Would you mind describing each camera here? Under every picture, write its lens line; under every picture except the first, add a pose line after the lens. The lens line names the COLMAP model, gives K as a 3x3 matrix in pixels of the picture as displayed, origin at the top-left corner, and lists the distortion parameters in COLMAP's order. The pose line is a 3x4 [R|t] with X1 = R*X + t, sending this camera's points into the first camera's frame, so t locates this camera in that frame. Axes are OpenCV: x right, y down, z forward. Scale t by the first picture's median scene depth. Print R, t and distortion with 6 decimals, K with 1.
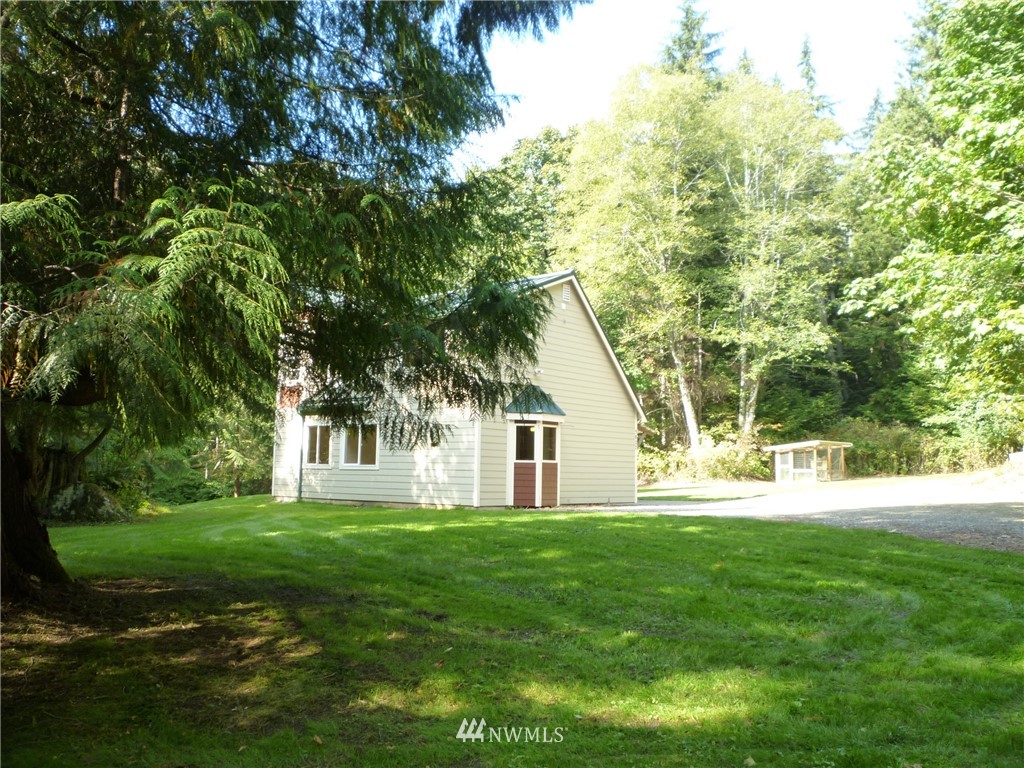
lens RADIAL K [[929.5, 0, 512.2], [0, 929.5, 384.8], [0, 0, 1]] dist [-0.018585, 0.000000]
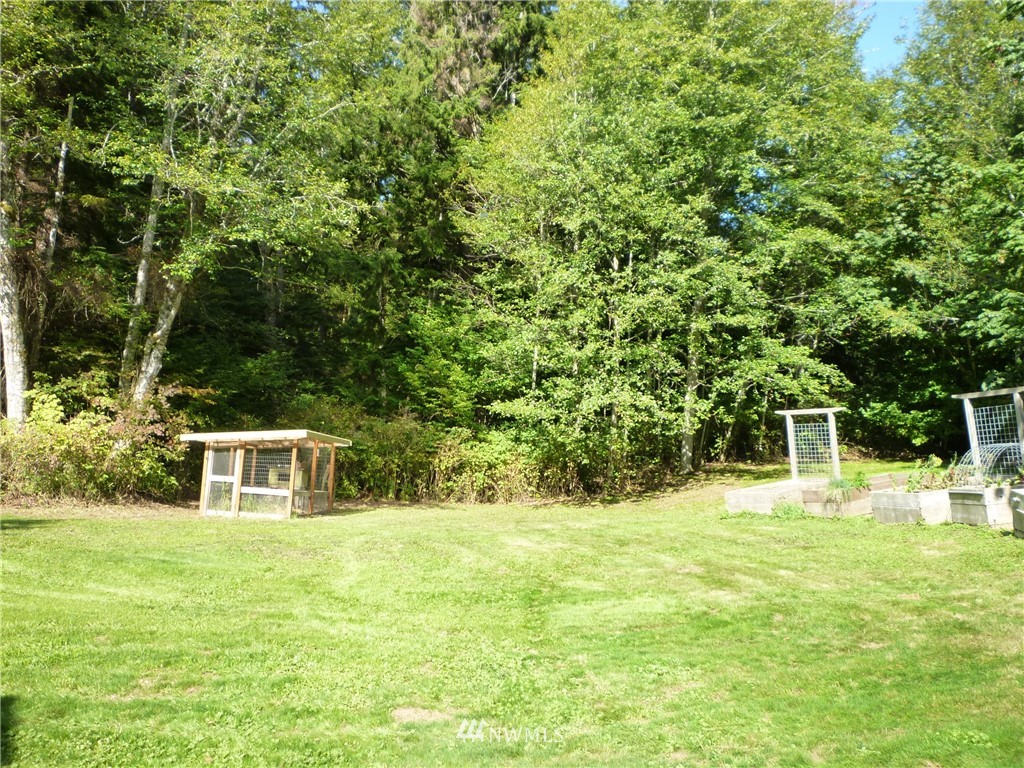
lens RADIAL K [[929.5, 0, 511.7], [0, 929.5, 385.6], [0, 0, 1]] dist [-0.018585, 0.000000]
pose [[0.768647, 0.118446, 0.628612, 0.104848], [-0.125214, 0.991556, -0.033726, 0.038129], [-0.627299, -0.052788, 0.776988, 0.533095]]
